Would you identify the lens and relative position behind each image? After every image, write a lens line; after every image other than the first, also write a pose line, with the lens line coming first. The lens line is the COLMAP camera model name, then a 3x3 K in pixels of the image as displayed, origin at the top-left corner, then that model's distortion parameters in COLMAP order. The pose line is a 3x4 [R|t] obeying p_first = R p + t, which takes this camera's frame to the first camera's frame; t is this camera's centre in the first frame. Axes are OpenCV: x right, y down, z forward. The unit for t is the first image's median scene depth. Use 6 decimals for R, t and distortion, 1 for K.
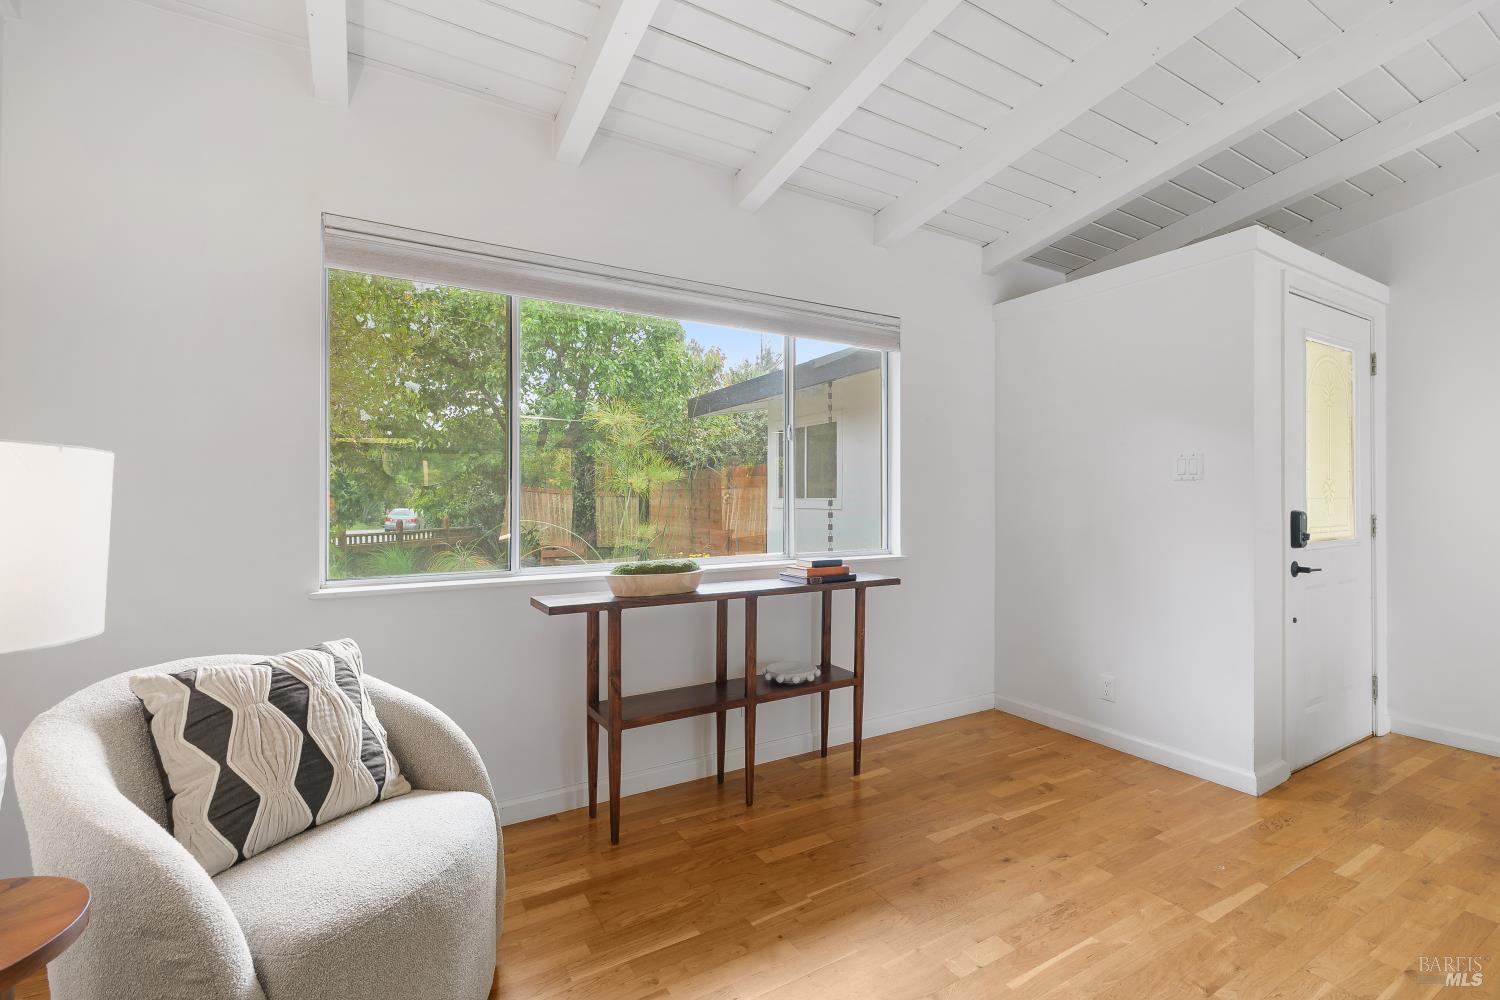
lens RADIAL K [[661.4, 0, 737.6], [0, 661.4, 506.2], [0, 0, 1]] dist [0.000214, -0.001591]
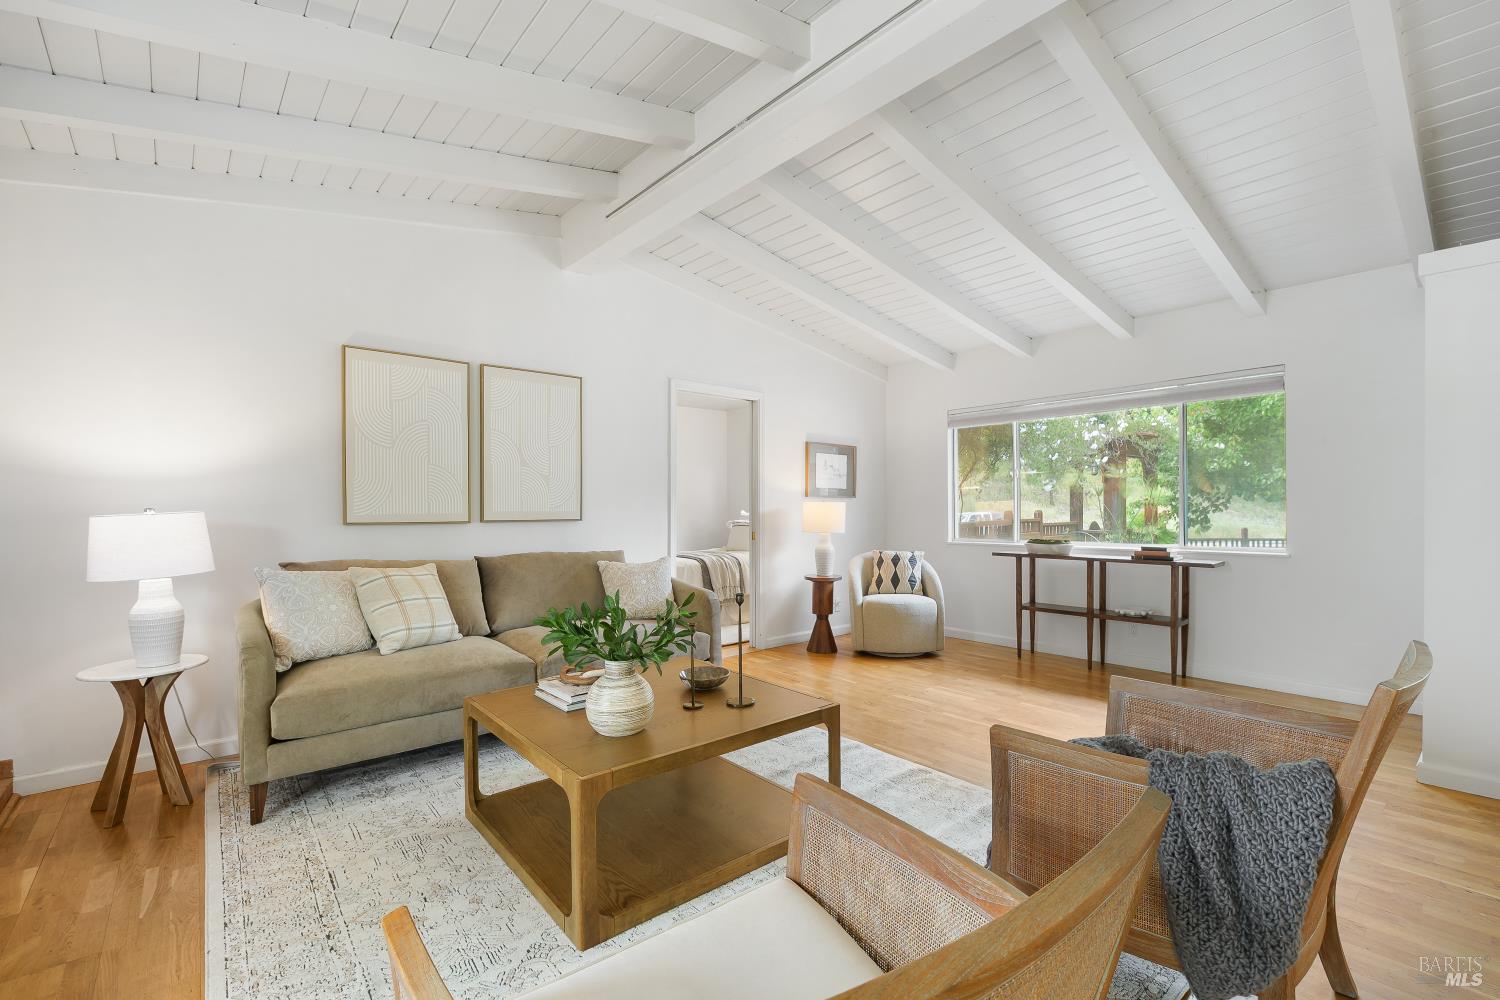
lens RADIAL K [[661.4, 0, 749.7], [0, 661.4, 518.6], [0, 0, 1]] dist [0.000214, -0.001591]
pose [[0.168992, 0.031052, -0.985128, 1.792643], [-0.000393, 0.999506, 0.031438, -0.043703], [0.985617, -0.004926, 0.168920, -0.292288]]
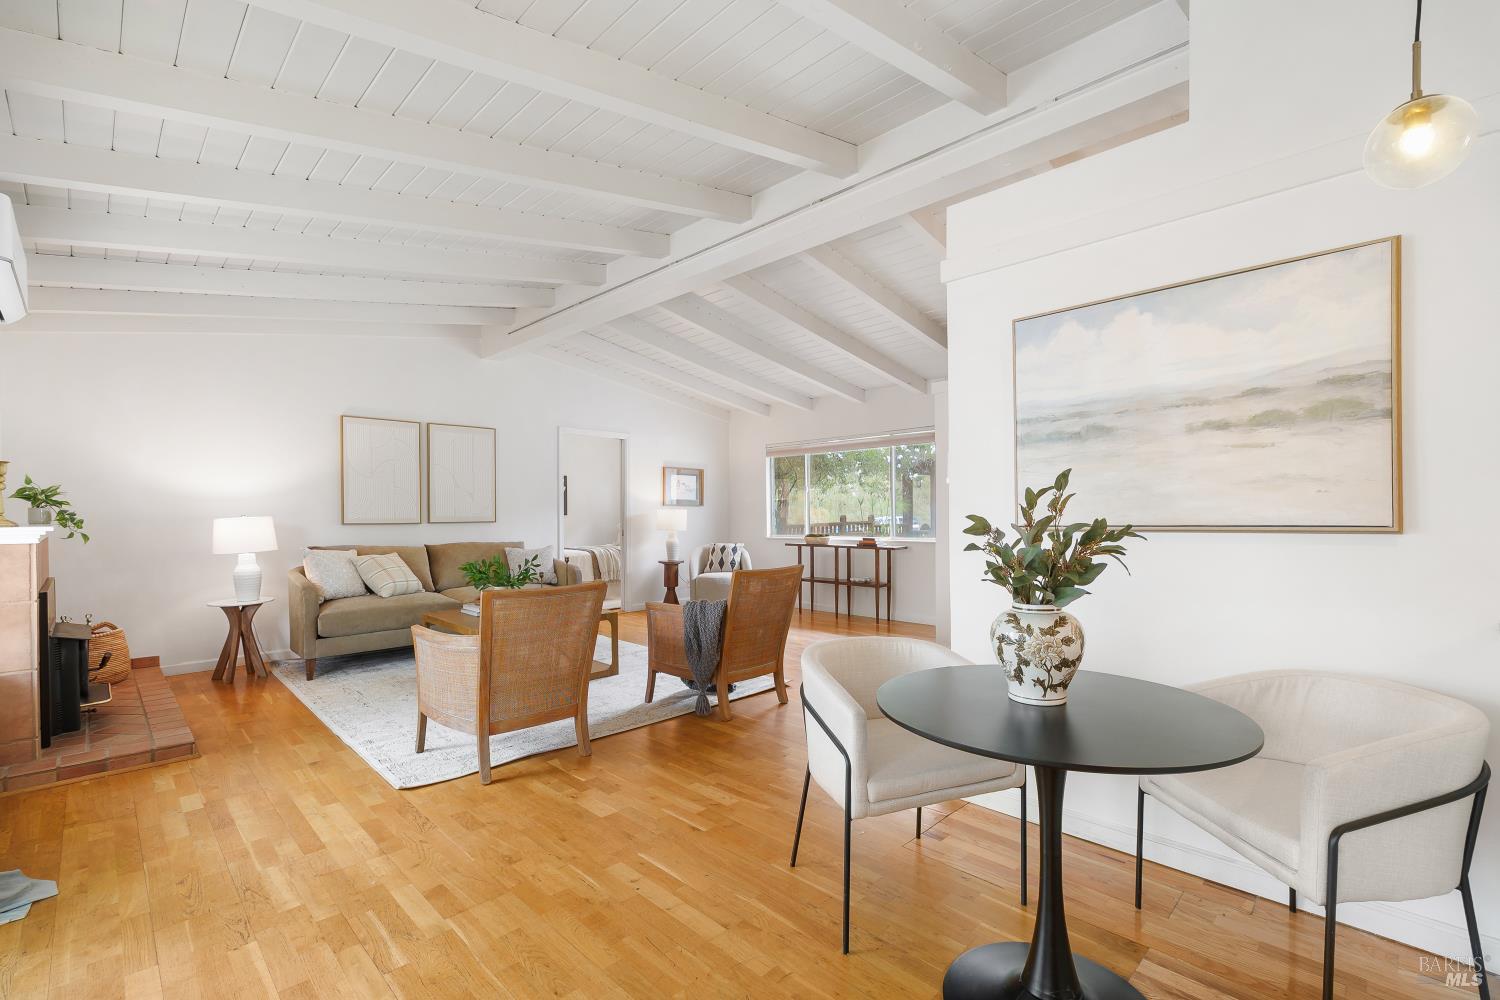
lens RADIAL K [[661.4, 0, 754.8], [0, 661.4, 523.9], [0, 0, 1]] dist [0.000214, -0.001591]
pose [[0.254766, 0.030930, -0.966508, 2.896810], [0.000098, 0.999487, 0.032012, -0.062940], [0.967003, -0.008250, 0.254633, -0.094496]]
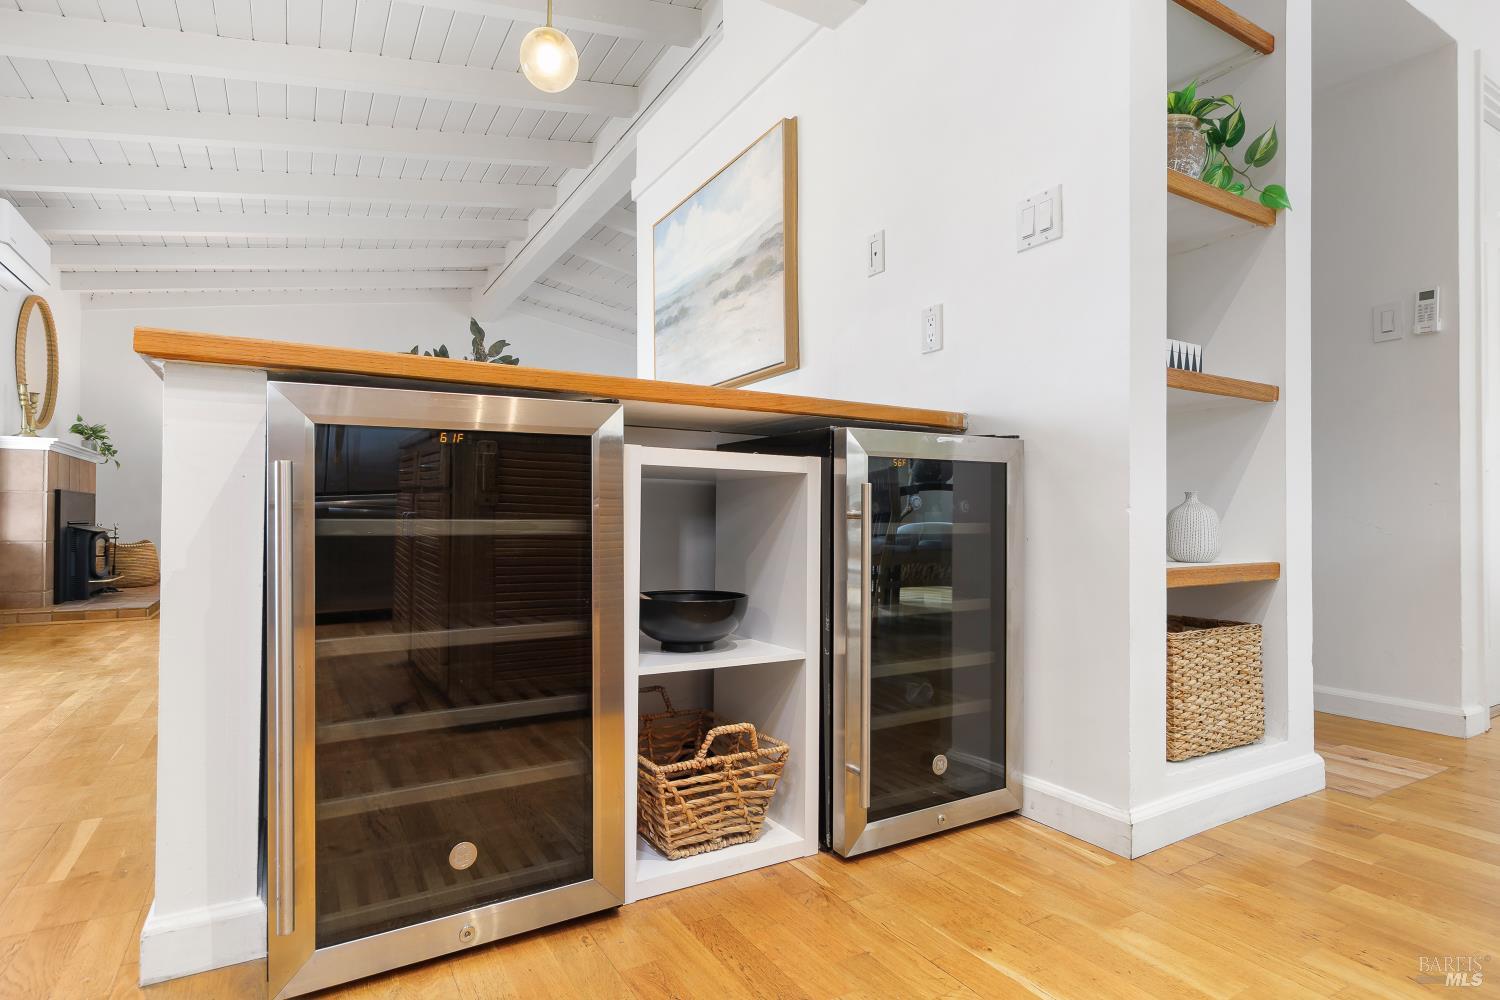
lens RADIAL K [[779.1, 0, 754.1], [0, 779.1, 506.1], [0, 0, 1]] dist [-0.002428, -0.001407]
pose [[0.010007, 0.004507, -0.999940, 3.393299], [-0.000453, 0.999990, 0.004502, 0.149537], [0.999950, 0.000408, 0.010009, 0.732684]]
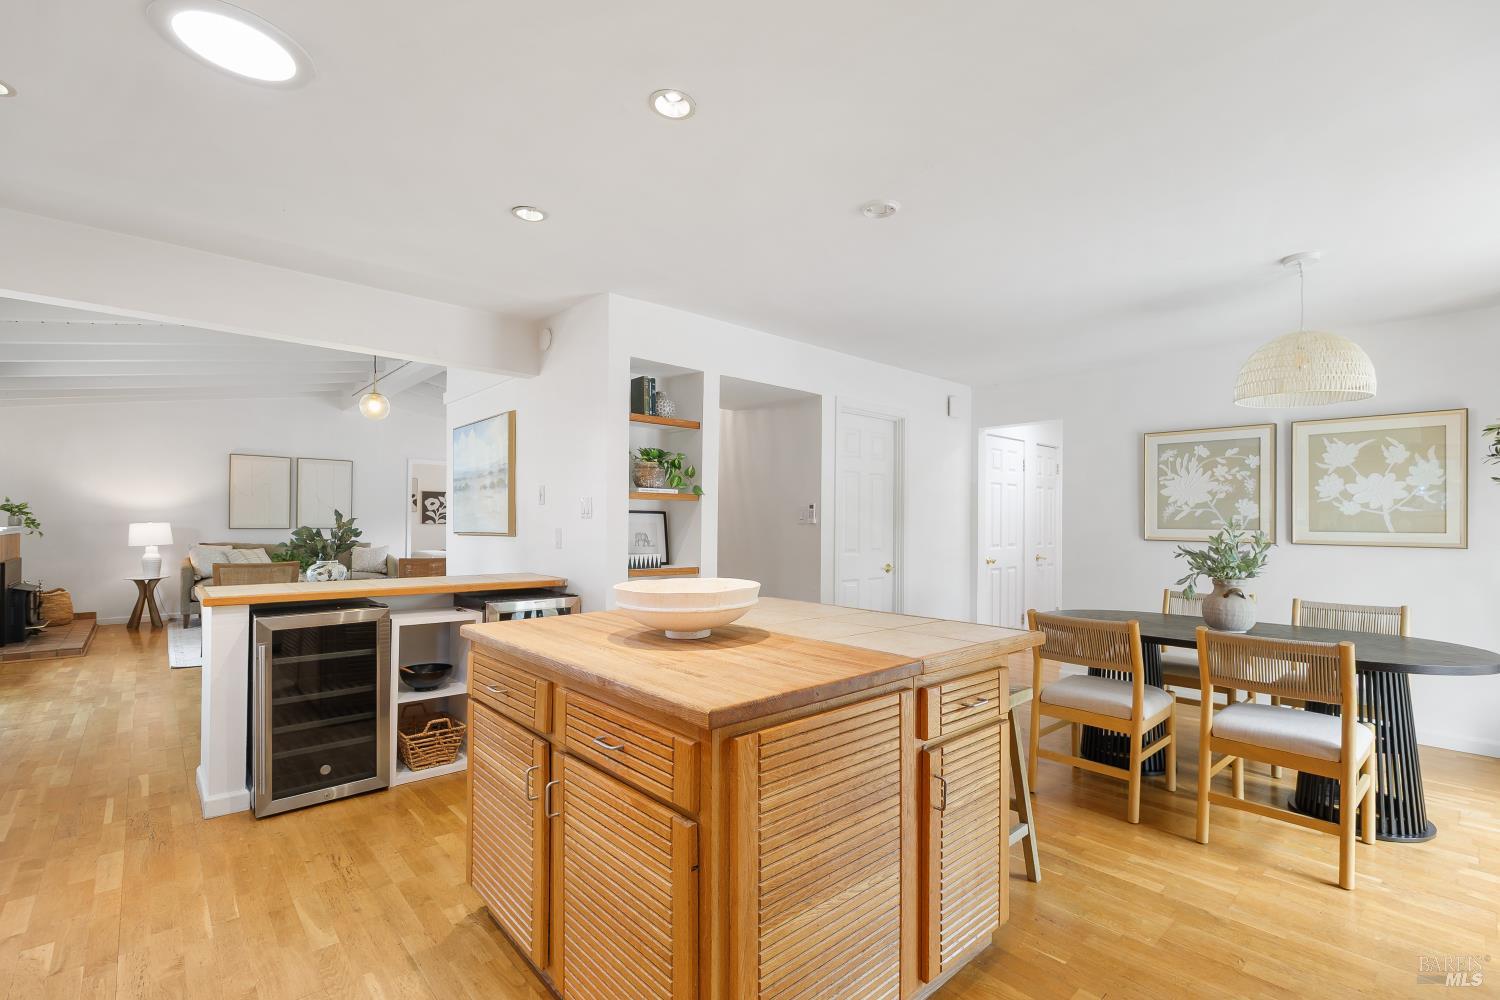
lens RADIAL K [[661.4, 0, 752.2], [0, 661.4, 521.7], [0, 0, 1]] dist [0.000214, -0.001591]
pose [[0.209515, 0.016169, -0.977672, 4.209660], [-0.010685, 0.999841, 0.014246, -0.098979], [0.977747, 0.007461, 0.209655, 1.048334]]
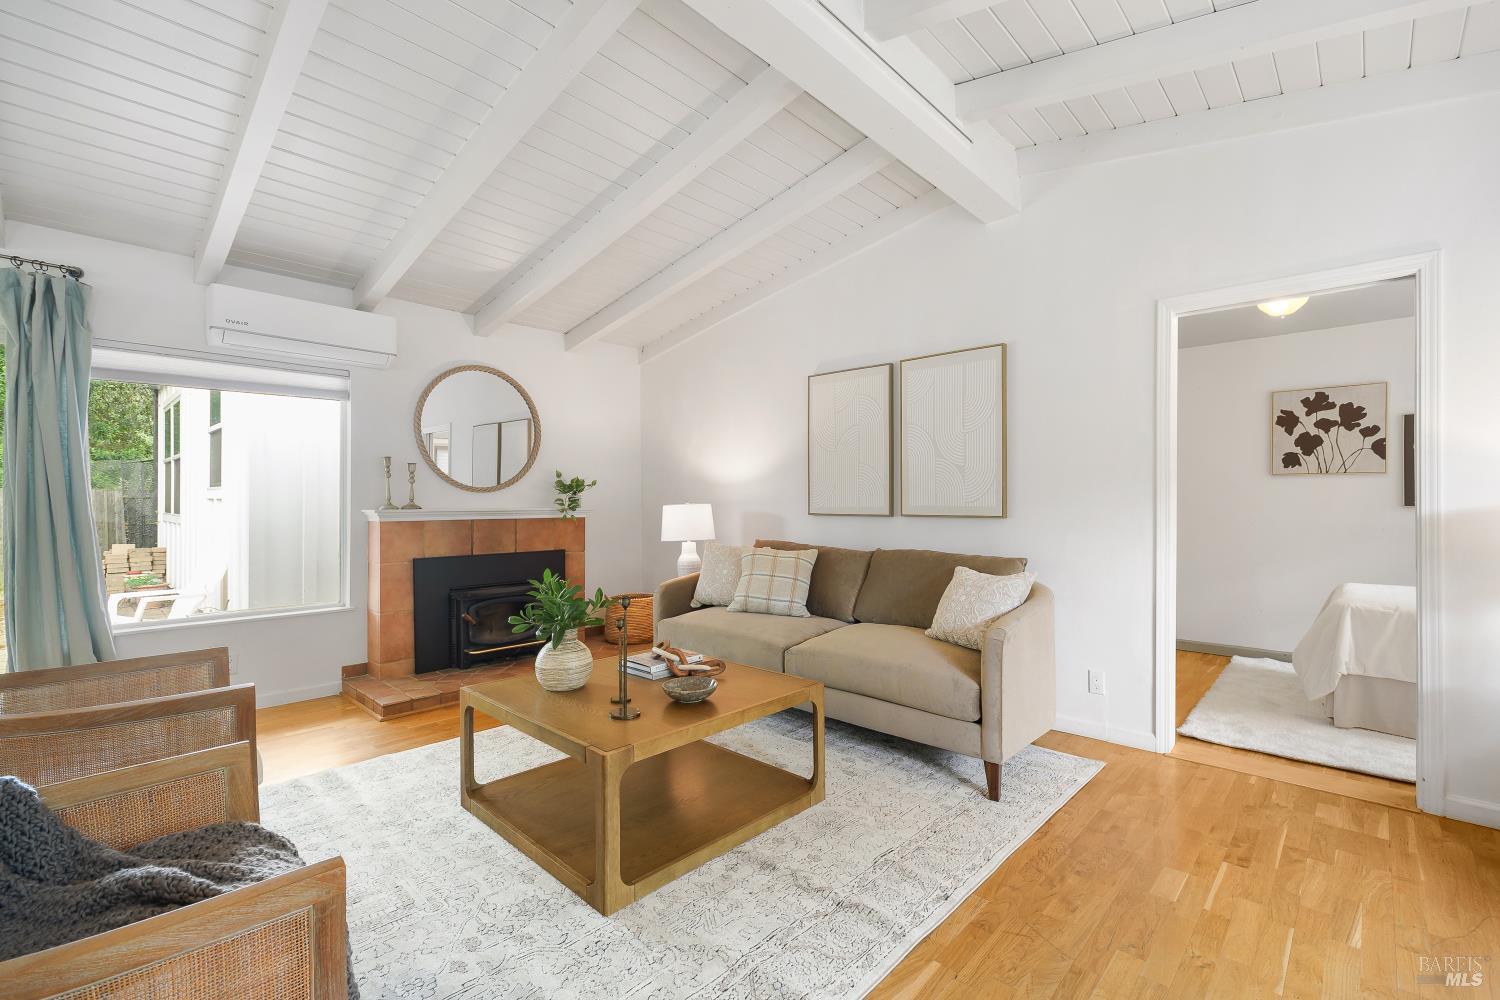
lens RADIAL K [[661.4, 0, 759.4], [0, 661.4, 490.9], [0, 0, 1]] dist [0.000214, -0.001591]
pose [[-0.959276, 0.009713, -0.282303, 0.871938], [0.012872, 0.999874, -0.009337, -0.036079], [0.282177, -0.012591, -0.959280, 0.838159]]
